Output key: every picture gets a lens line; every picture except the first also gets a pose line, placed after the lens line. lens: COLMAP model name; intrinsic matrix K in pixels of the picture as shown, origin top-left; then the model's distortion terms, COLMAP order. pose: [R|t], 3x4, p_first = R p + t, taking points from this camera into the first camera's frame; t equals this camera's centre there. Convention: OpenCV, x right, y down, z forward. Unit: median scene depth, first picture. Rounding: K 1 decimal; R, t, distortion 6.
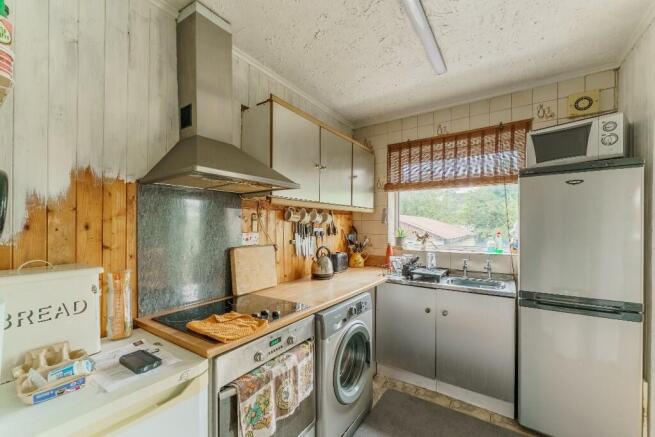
lens RADIAL K [[269.1, 0, 324.3], [0, 269.1, 226.4], [0, 0, 1]] dist [0.000539, -0.000144]
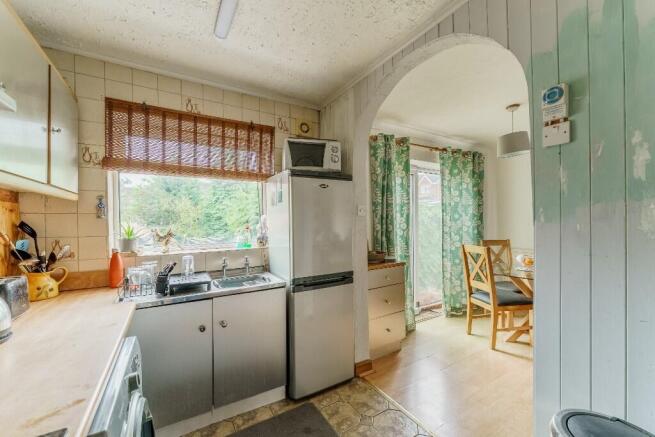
lens RADIAL K [[262.3, 0, 325.5], [0, 262.3, 222.8], [0, 0, 1]] dist [0.000356, -0.000028]
pose [[0.421154, -0.011062, 0.906922, -0.143912], [0.014157, 0.999884, 0.005622, 0.002954], [-0.906879, 0.010472, 0.421262, 0.318350]]
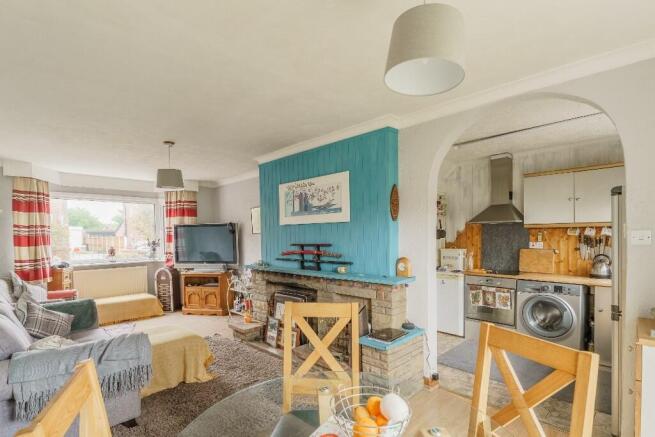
lens RADIAL K [[313.4, 0, 325.7], [0, 313.4, 242.7], [0, 0, 1]] dist [0.000678, 0.000021]
pose [[-0.194519, 0.028149, -0.980495, 1.767883], [0.009984, 0.999593, 0.026717, -0.036580], [0.980848, -0.004592, -0.194721, -0.015320]]
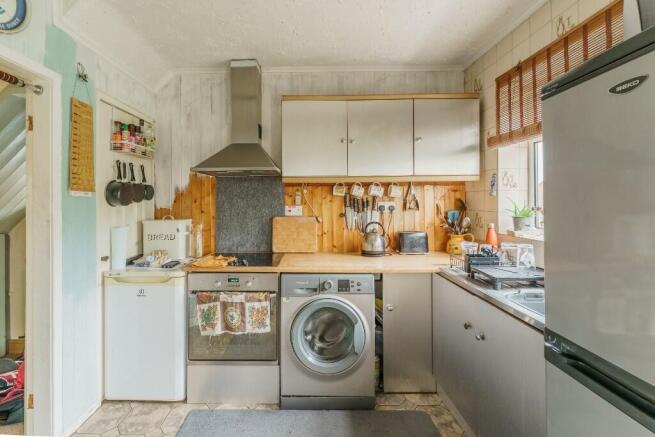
lens RADIAL K [[282.1, 0, 299.6], [0, 282.1, 200.2], [0, 0, 1]] dist [0.000225, -0.000033]
pose [[0.546336, -0.005917, -0.837545, 0.685786], [0.004025, 0.999982, -0.004440, 0.002680], [0.837556, -0.000945, 0.546350, 0.250340]]
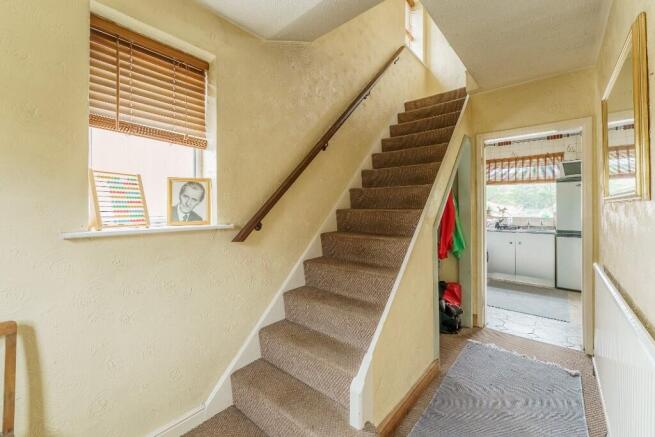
lens RADIAL K [[264.5, 0, 326.9], [0, 264.5, 206.5], [0, 0, 1]] dist [0.000431, 0.000014]
pose [[0.993217, -0.001132, -0.116269, -0.762541], [0.000733, 0.999994, -0.003472, 0.026915], [0.116272, 0.003363, 0.993212, -1.166525]]
